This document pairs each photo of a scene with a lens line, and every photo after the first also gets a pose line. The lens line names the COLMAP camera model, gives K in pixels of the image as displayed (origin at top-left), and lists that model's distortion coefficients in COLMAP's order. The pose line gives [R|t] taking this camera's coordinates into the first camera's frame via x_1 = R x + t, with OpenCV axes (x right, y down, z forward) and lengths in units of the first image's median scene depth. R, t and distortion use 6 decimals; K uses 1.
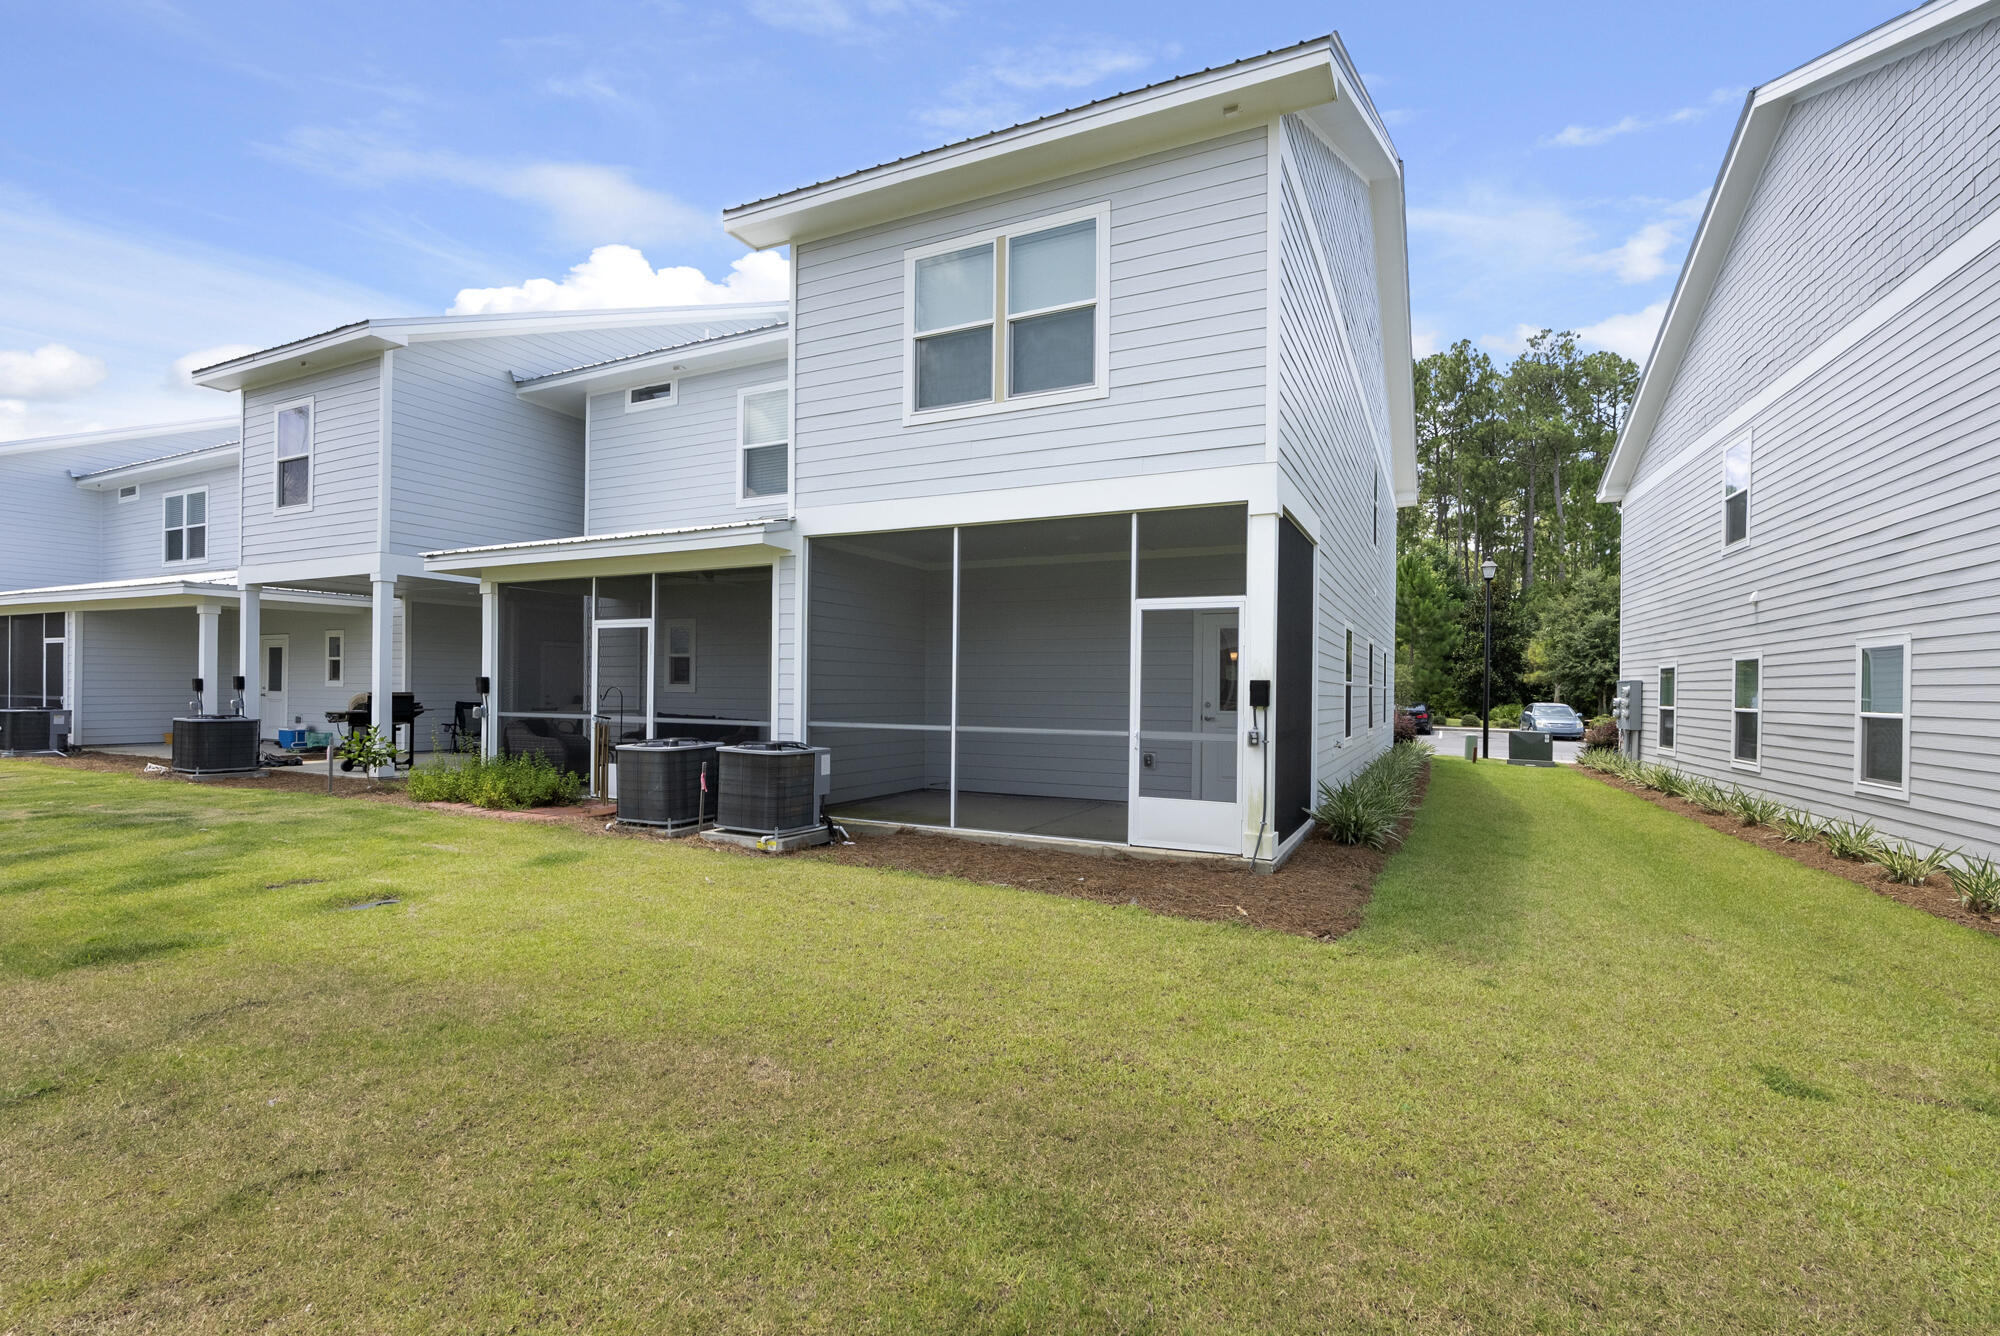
lens RADIAL K [[851.8, 0, 998.8], [0, 851.8, 685.1], [0, 0, 1]] dist [0.001339, 0.002230]
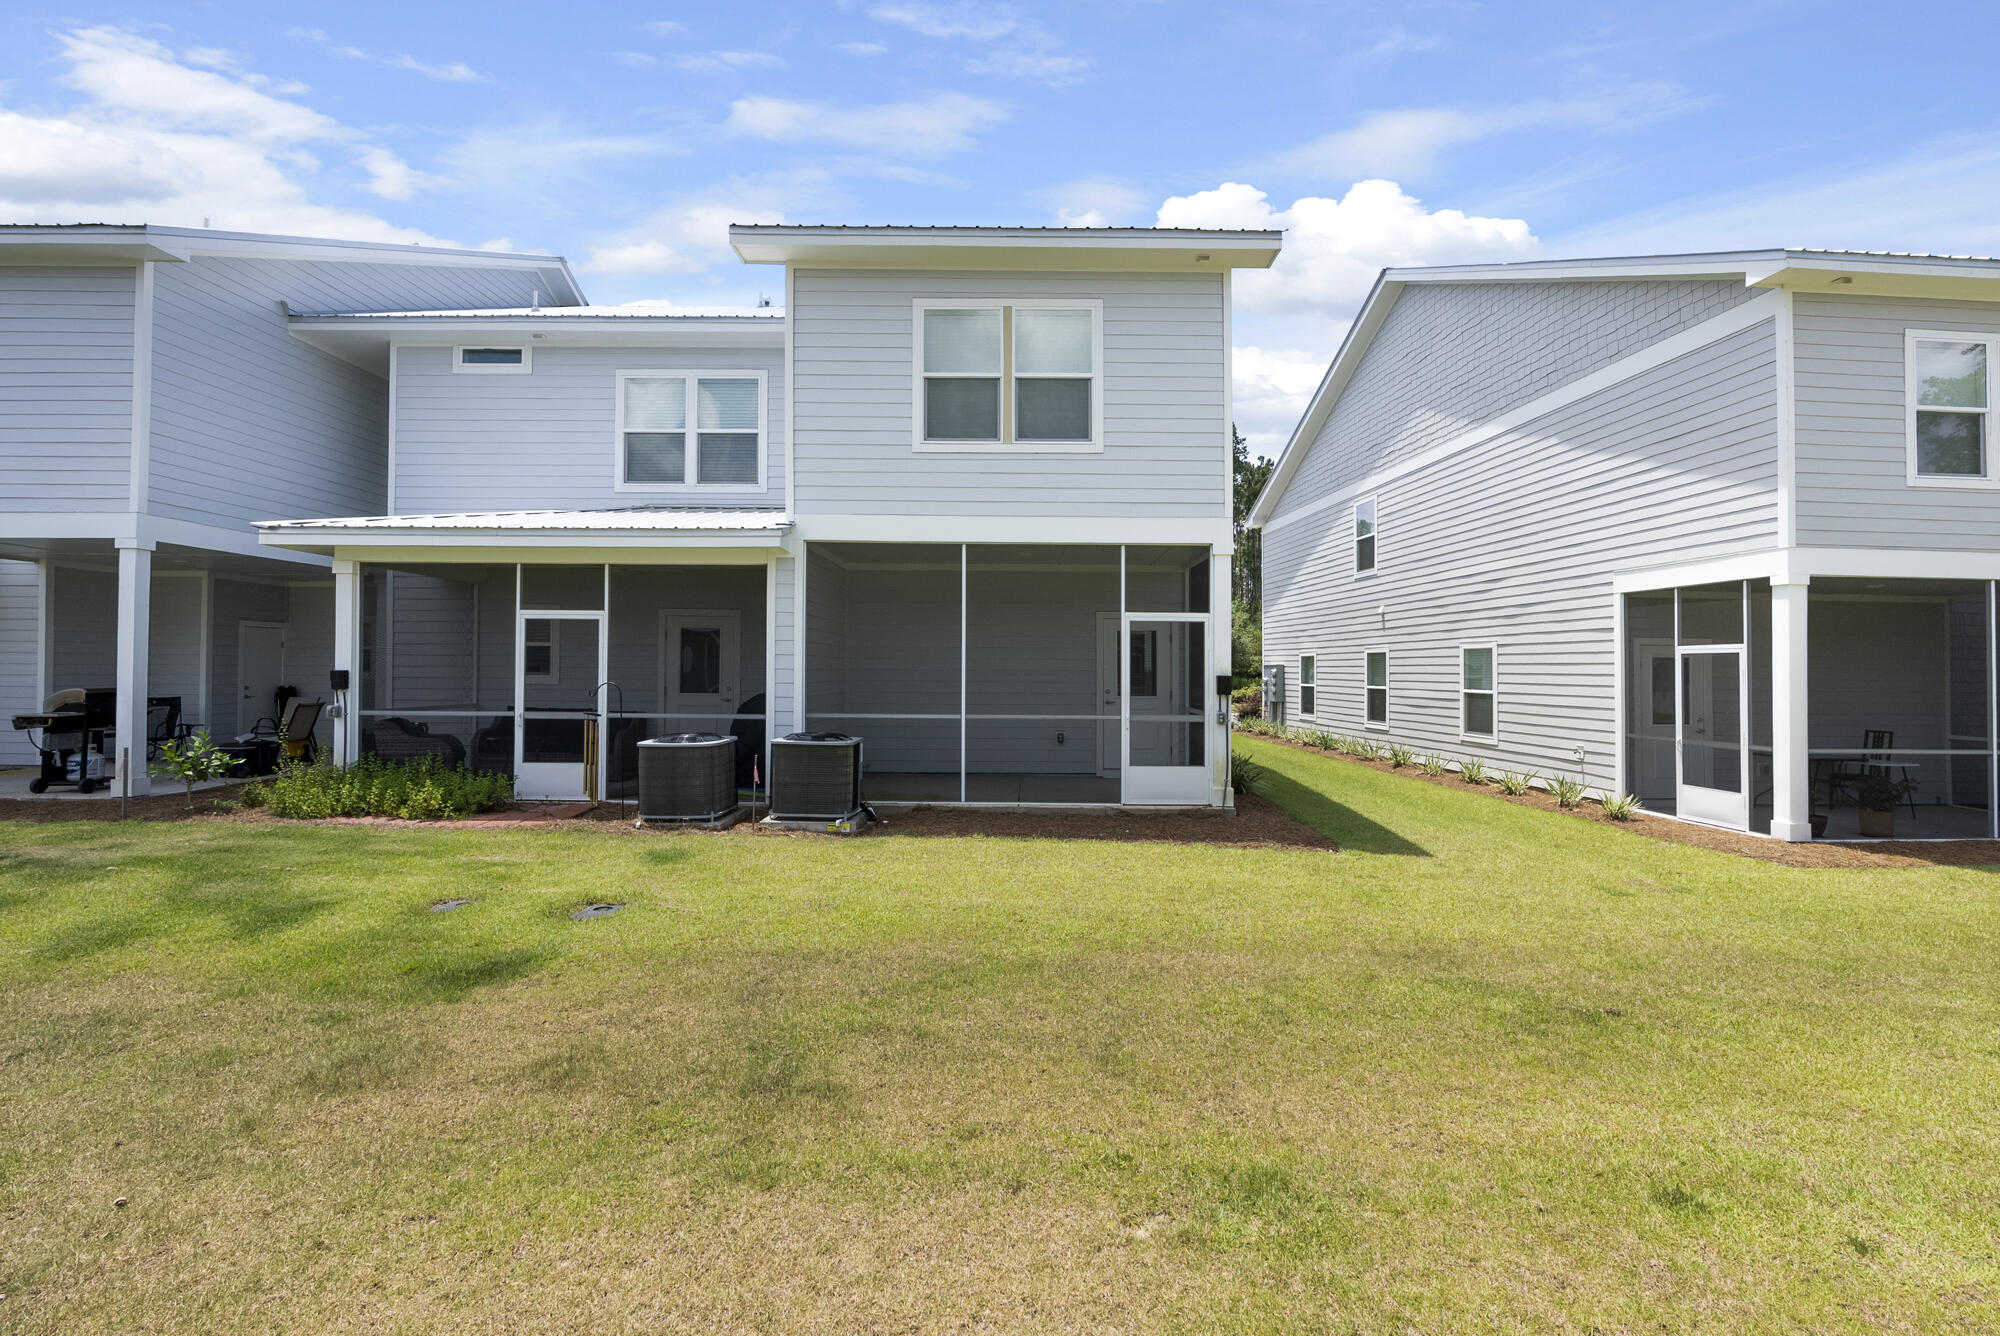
lens RADIAL K [[851.8, 0, 986.4], [0, 851.8, 649.6], [0, 0, 1]] dist [0.001339, 0.002230]
pose [[0.912405, 0.004398, 0.409265, -0.459492], [0.001459, 0.999901, -0.013998, -0.022459], [-0.409286, 0.013369, 0.912308, -0.071129]]
